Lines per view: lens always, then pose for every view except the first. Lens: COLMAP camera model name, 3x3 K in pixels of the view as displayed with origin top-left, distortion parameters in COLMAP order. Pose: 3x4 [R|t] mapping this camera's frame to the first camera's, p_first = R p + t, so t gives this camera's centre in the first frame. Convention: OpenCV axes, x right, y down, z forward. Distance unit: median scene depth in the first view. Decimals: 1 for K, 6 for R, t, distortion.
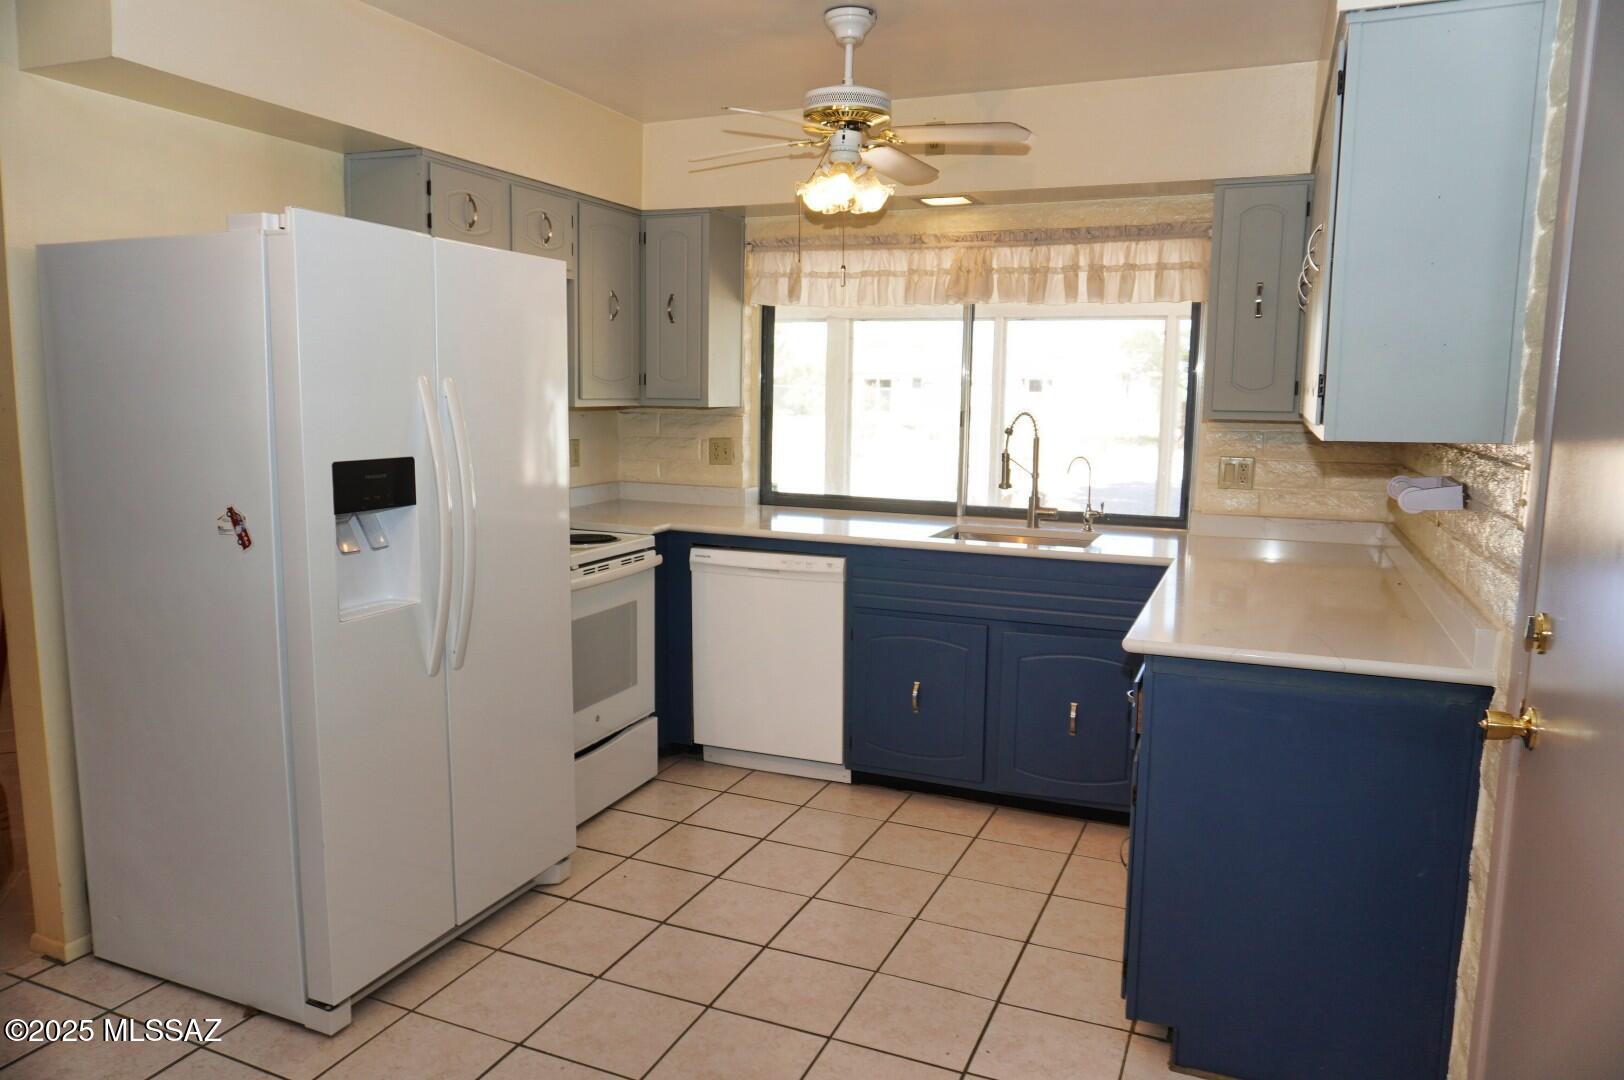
lens RADIAL K [[1086.4, 0, 799.2], [0, 1086.4, 536.7], [0, 0, 1]] dist [-0.050925, 0.036712]
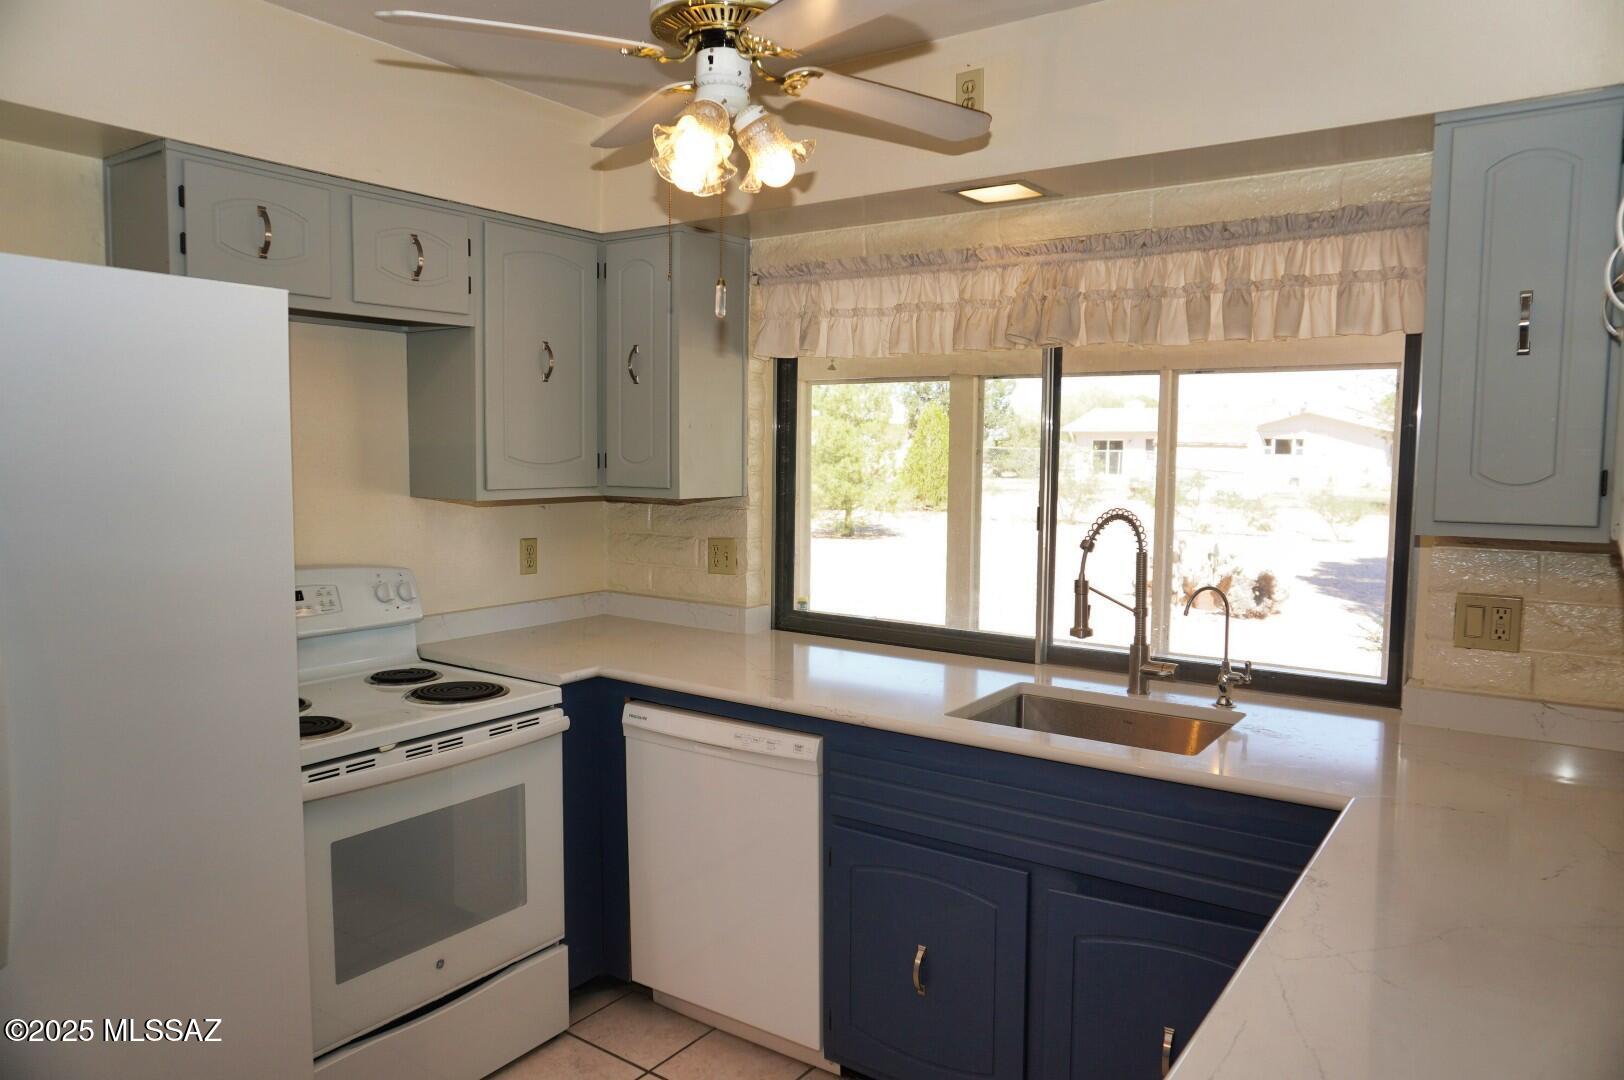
lens RADIAL K [[1086.4, 0, 796.2], [0, 1086.4, 533.2], [0, 0, 1]] dist [-0.050925, 0.036712]
pose [[0.976927, 0.012360, -0.213218, 0.157945], [-0.024955, 0.998092, -0.056478, -0.063147], [0.212113, 0.060496, 0.975371, 0.343296]]
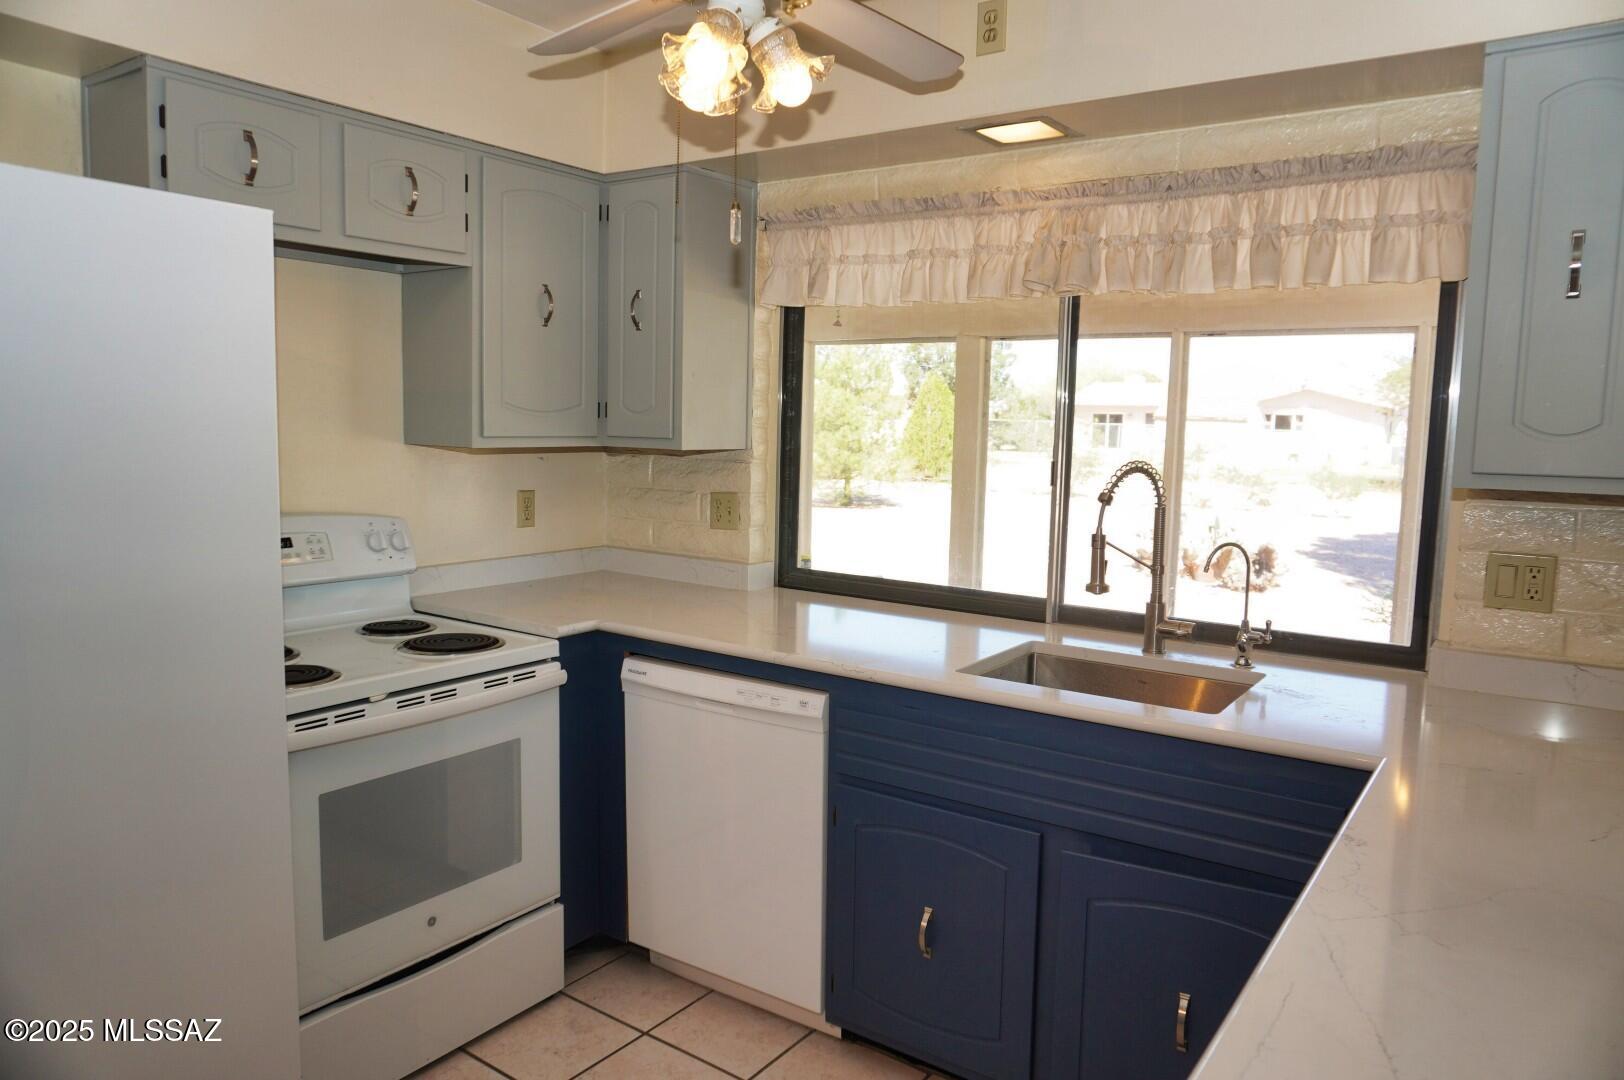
lens RADIAL K [[1086.4, 0, 799.7], [0, 1086.4, 532.6], [0, 0, 1]] dist [-0.050925, 0.036712]
pose [[0.977815, 0.030504, -0.207235, 0.147980], [-0.037552, 0.998839, -0.030159, -0.052233], [0.206075, 0.037272, 0.977826, 0.364365]]
